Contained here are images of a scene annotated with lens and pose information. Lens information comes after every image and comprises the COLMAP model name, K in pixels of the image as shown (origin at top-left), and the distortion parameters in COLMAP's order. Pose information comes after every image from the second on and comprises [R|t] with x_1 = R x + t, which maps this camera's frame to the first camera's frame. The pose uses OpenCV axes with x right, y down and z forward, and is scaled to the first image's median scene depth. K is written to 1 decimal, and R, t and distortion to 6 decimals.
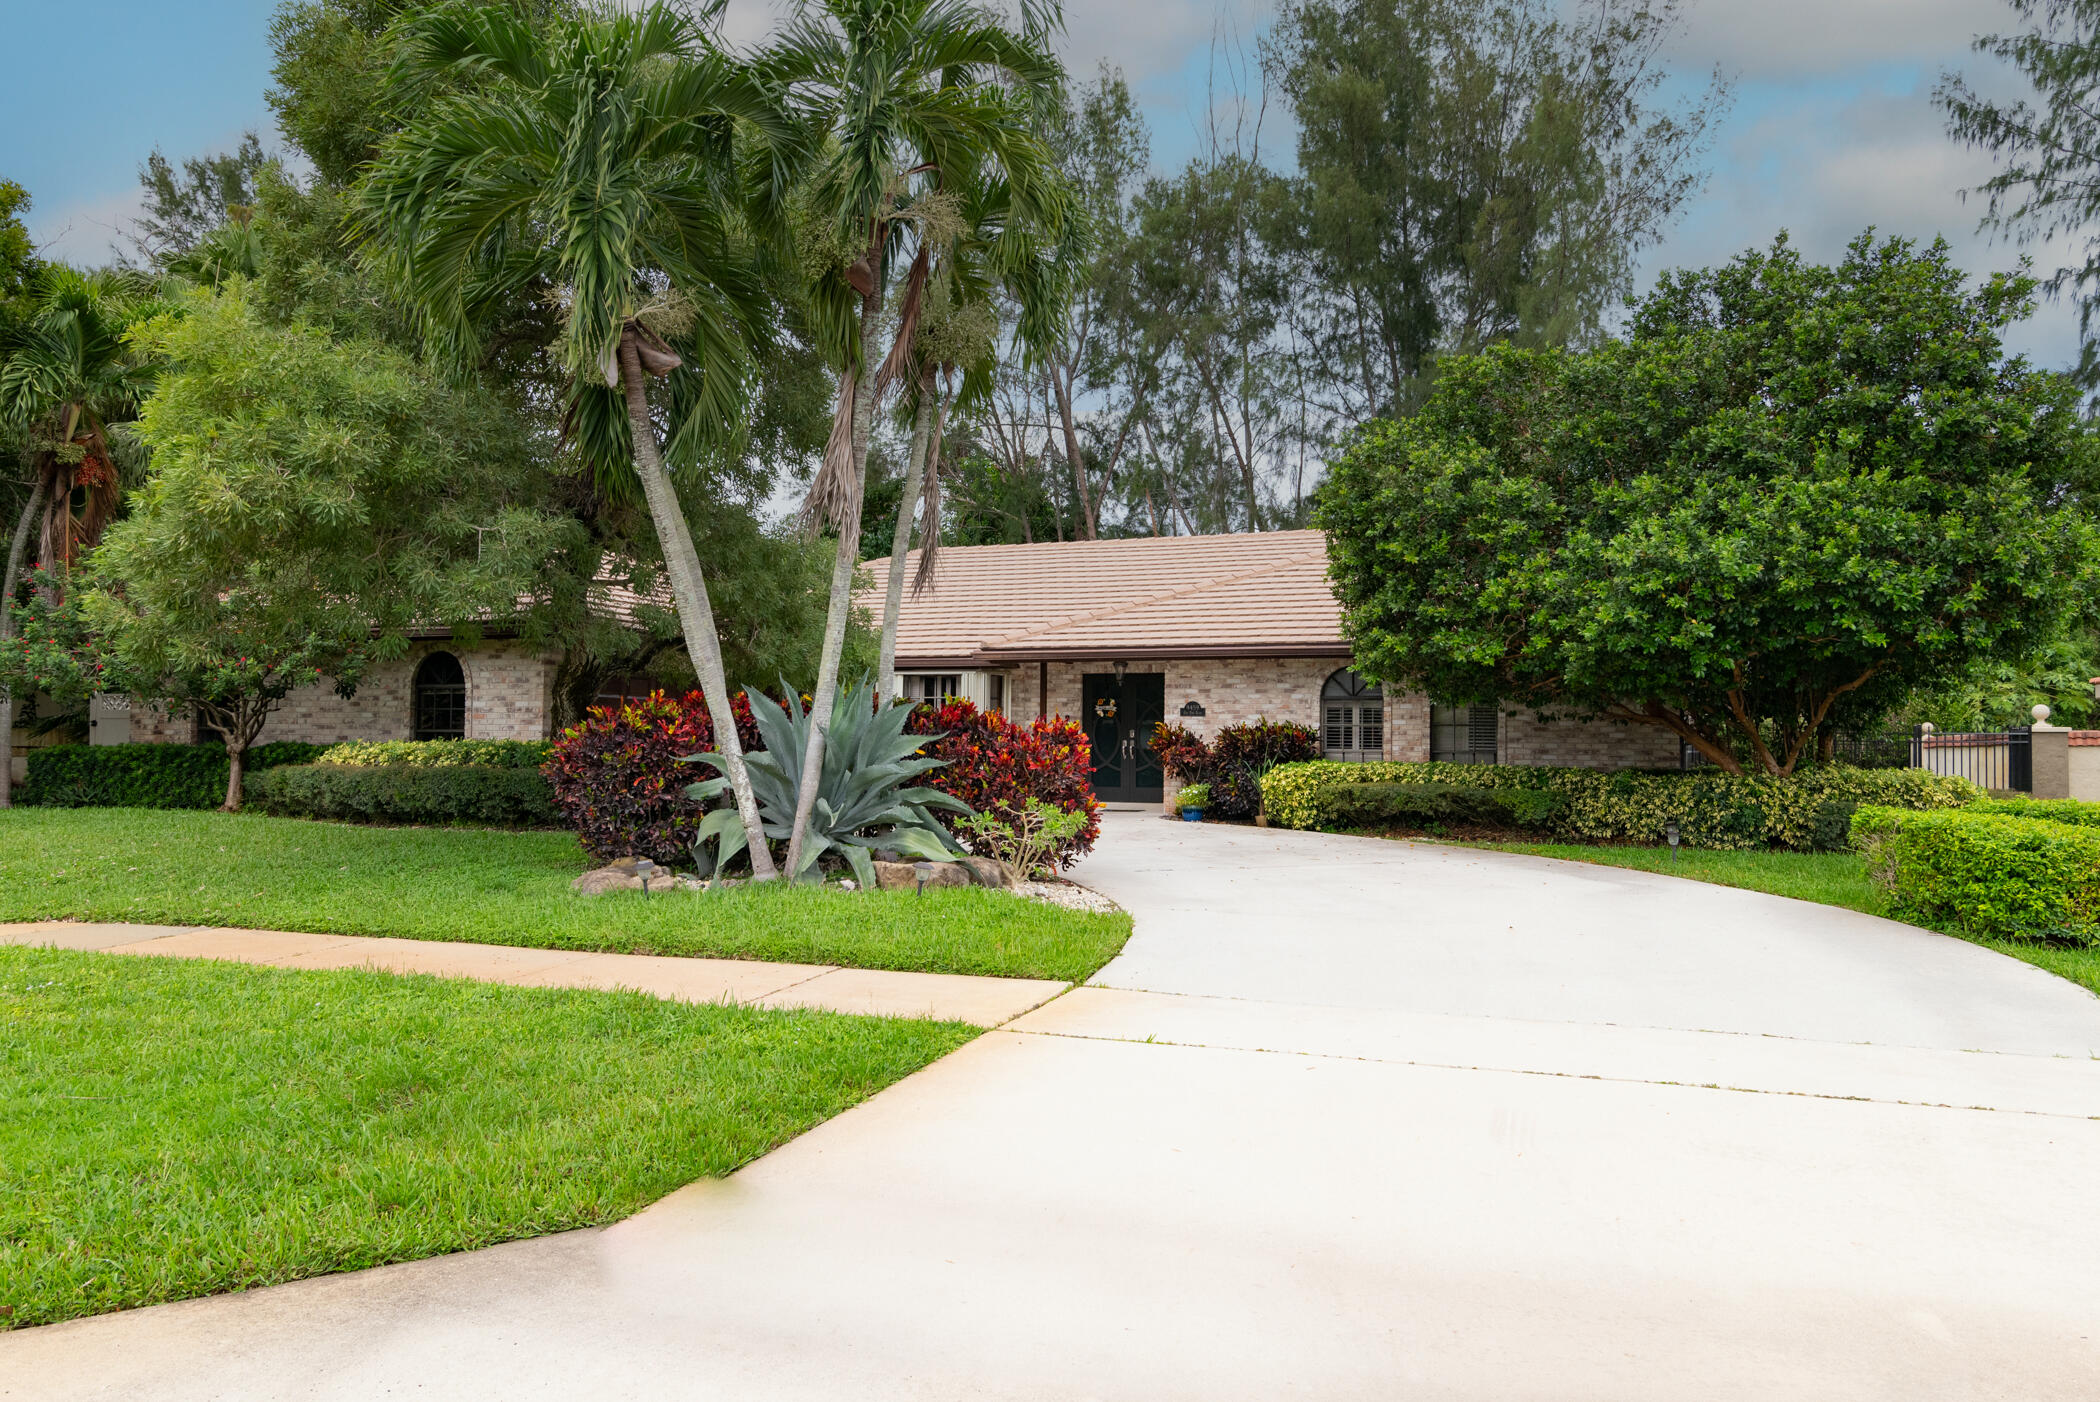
lens RADIAL K [[1534.7, 0, 1058.7], [0, 1534.7, 708.8], [0, 0, 1]] dist [0.015396, 0.005681]
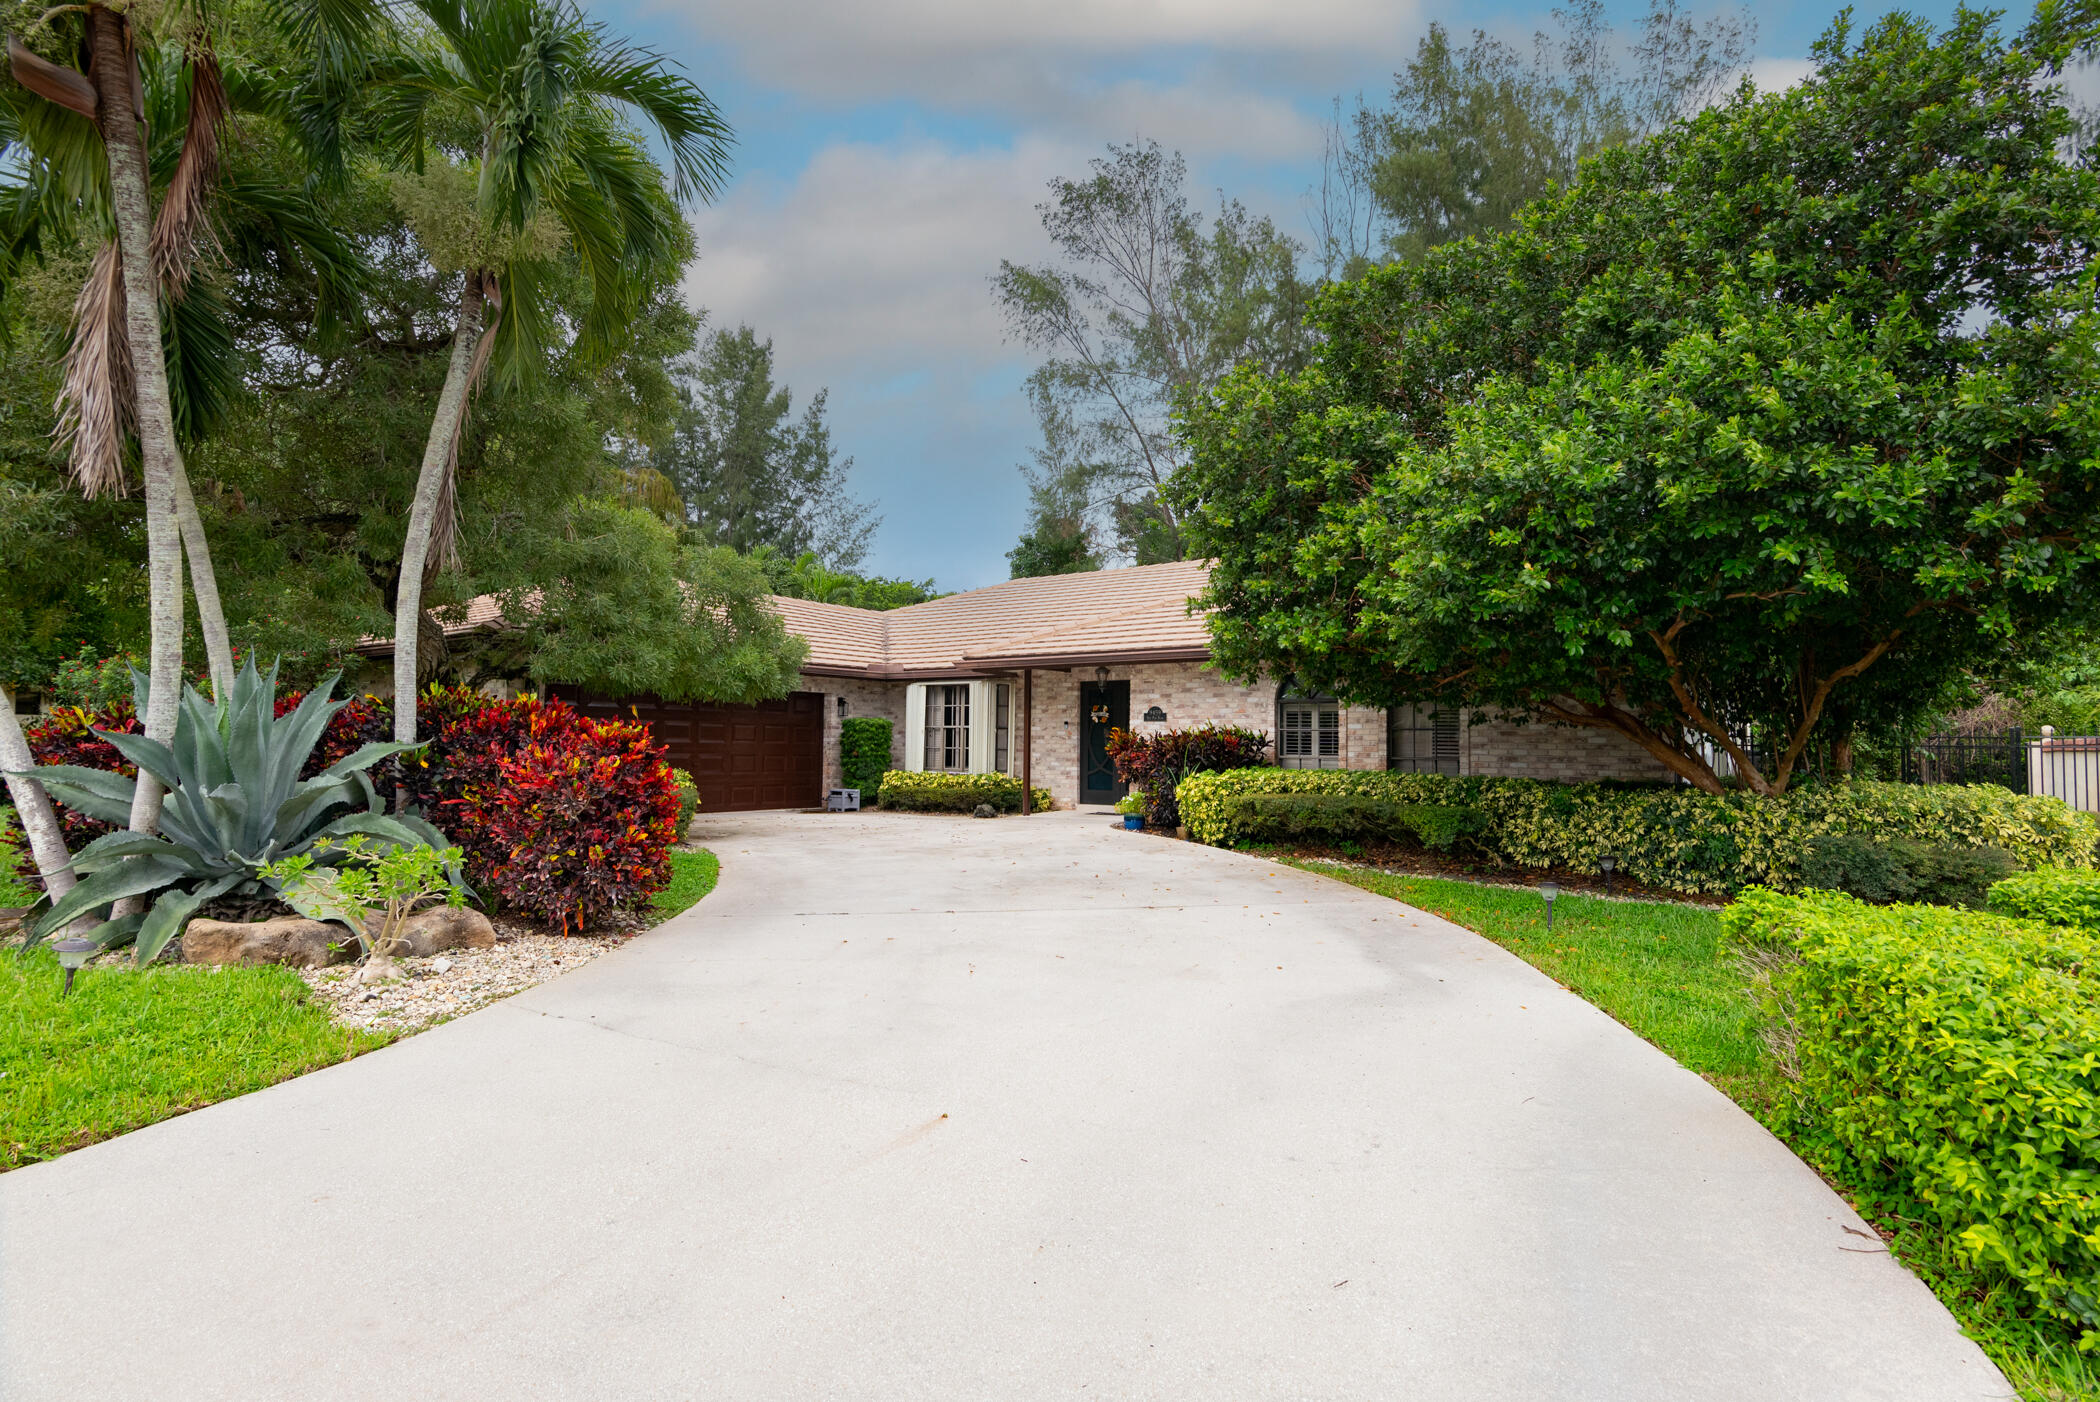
lens RADIAL K [[1074.6, 0, 1049.2], [0, 1074.6, 678.8], [0, 0, 1]] dist [-0.022178, 0.002401]
pose [[0.966946, -0.014457, -0.254572, 0.227854], [0.004514, 0.999205, -0.039600, 0.005165], [0.254943, 0.037142, 0.966243, 0.354564]]
